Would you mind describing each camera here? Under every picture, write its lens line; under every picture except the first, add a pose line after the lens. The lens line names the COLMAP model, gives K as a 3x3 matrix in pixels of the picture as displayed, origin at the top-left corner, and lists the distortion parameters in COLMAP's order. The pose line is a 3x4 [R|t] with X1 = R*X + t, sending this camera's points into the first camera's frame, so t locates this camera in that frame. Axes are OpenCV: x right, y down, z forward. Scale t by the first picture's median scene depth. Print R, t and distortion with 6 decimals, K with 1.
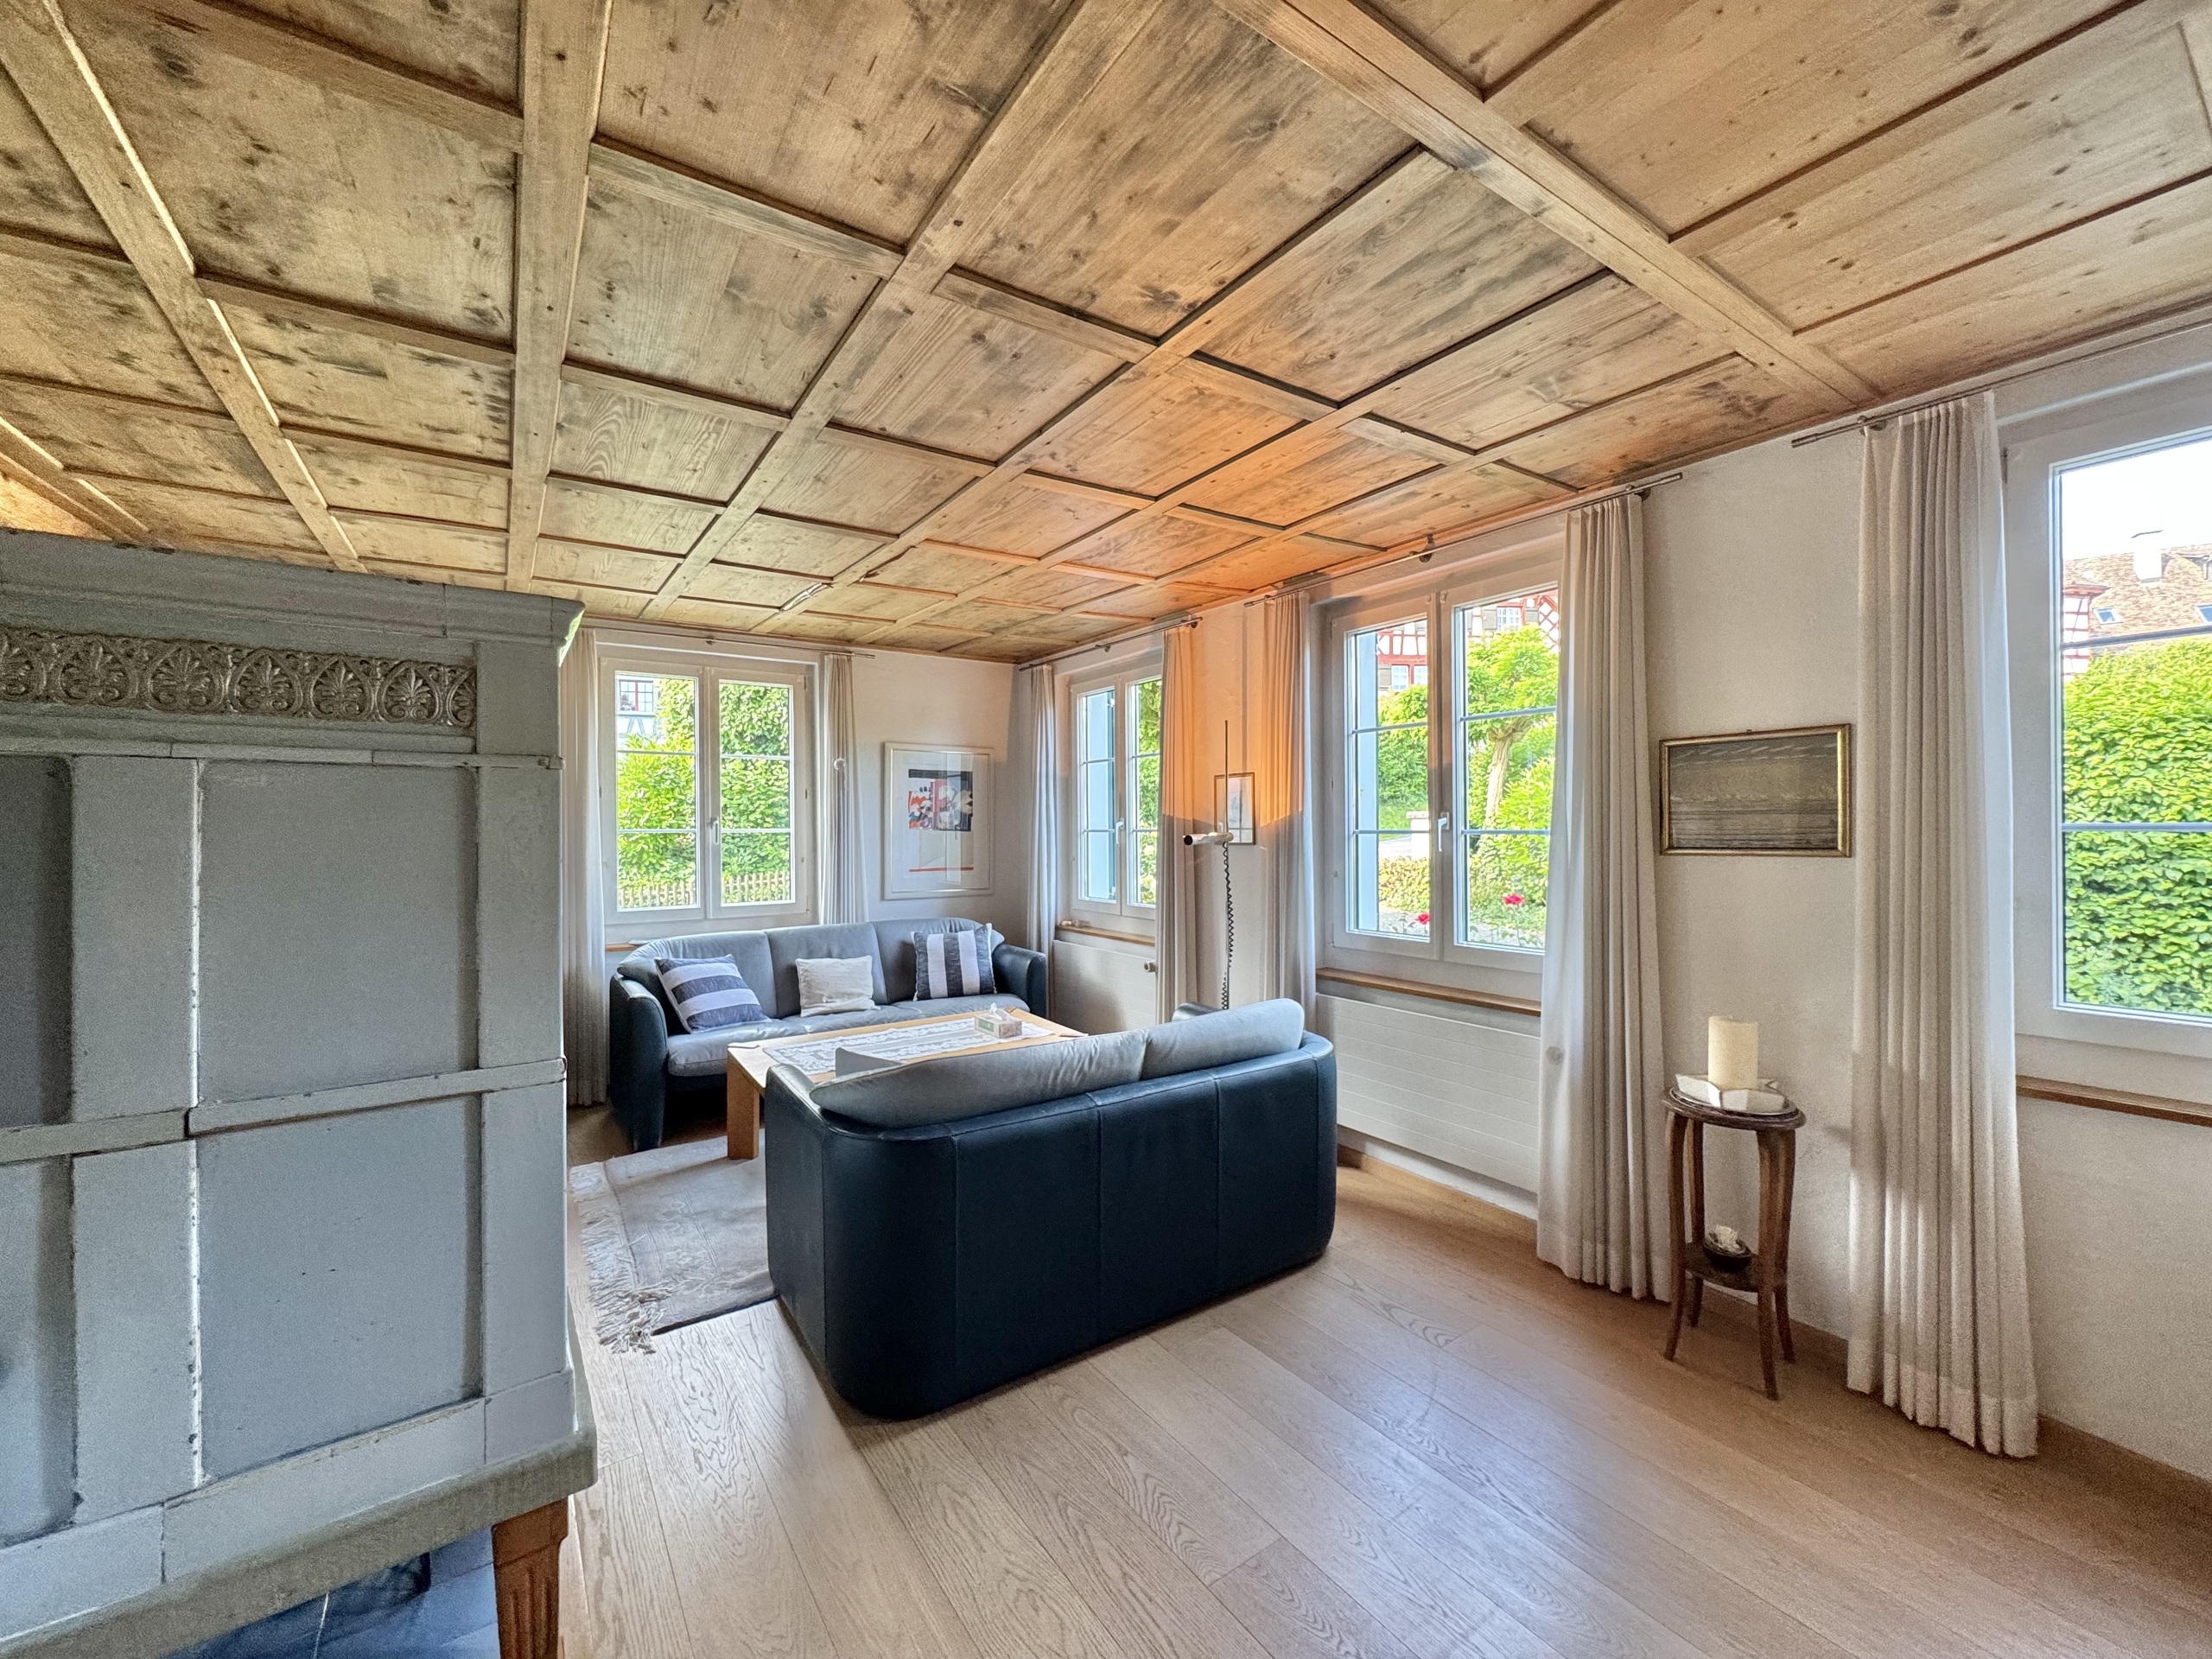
lens RADIAL K [[884.5, 0, 1106.0], [0, 884.5, 829.5], [0, 0, 1]] dist [-0.001860, -0.000120]
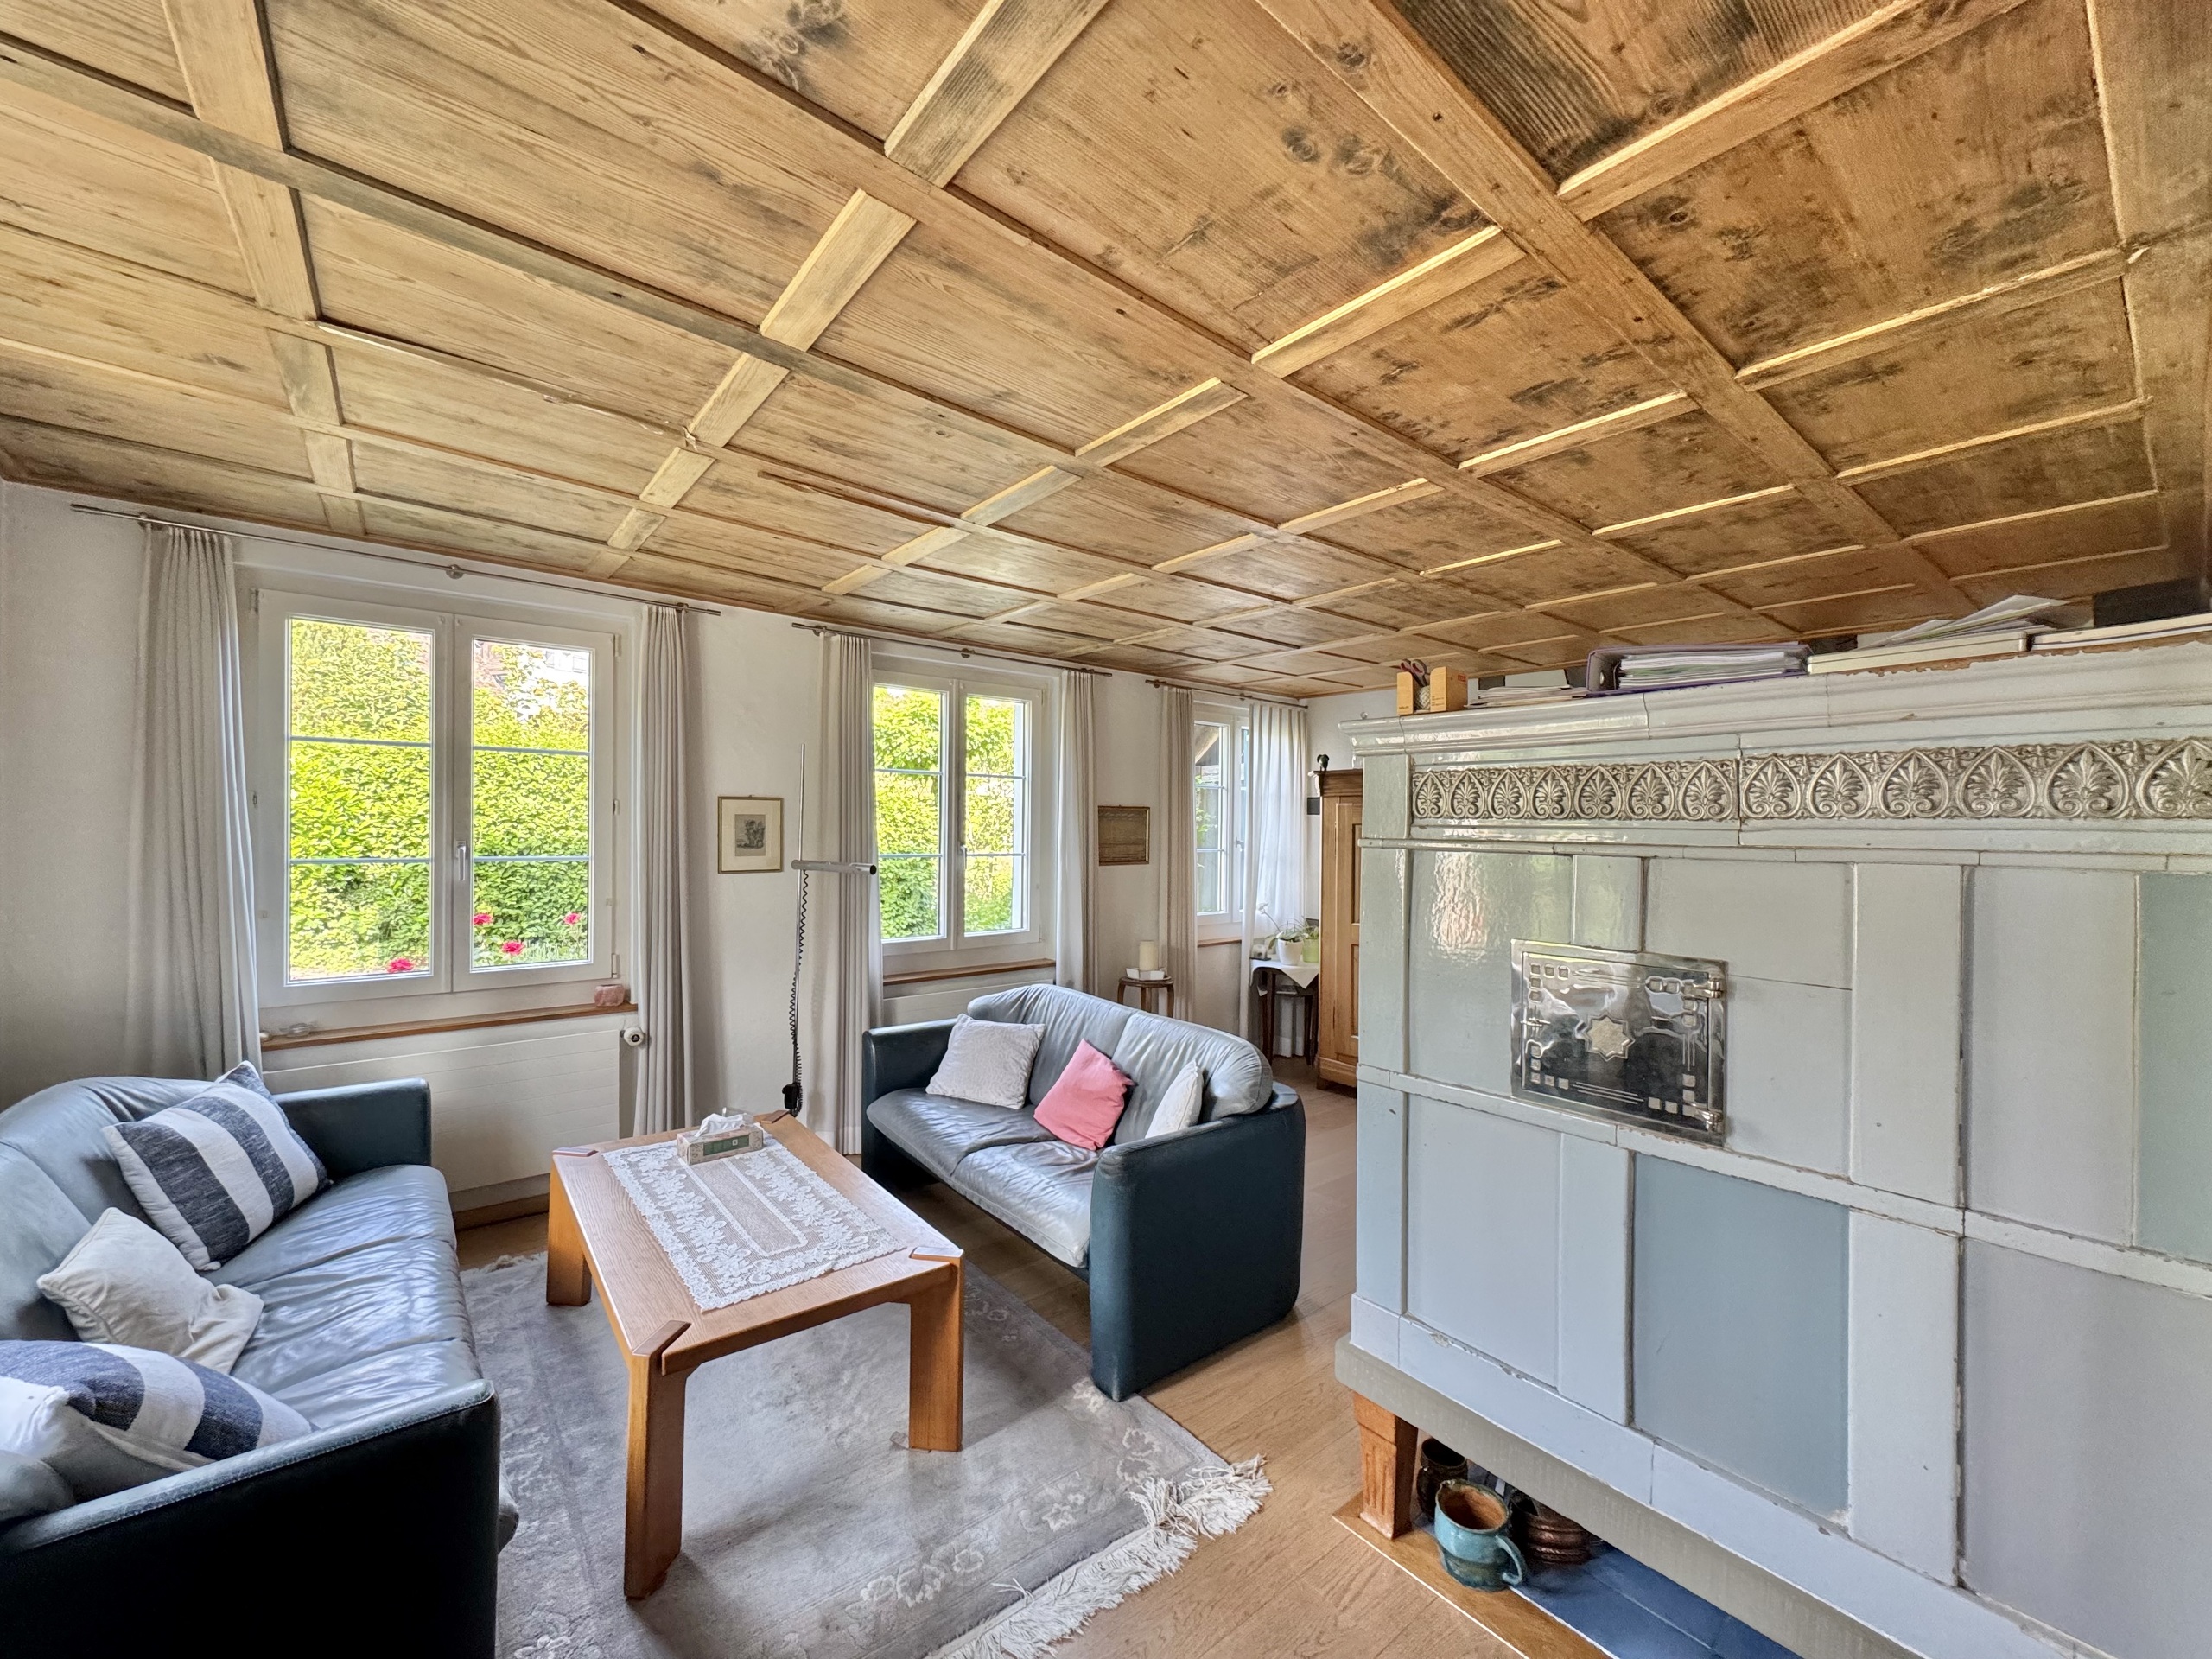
lens RADIAL K [[884.5, 0, 1106.0], [0, 884.5, 829.5], [0, 0, 1]] dist [-0.001860, -0.000120]
pose [[-0.092122, 0.002149, 0.995745, -1.328563], [-0.004918, 0.999984, -0.002613, -0.043672], [-0.995736, -0.005138, -0.092110, 1.175401]]
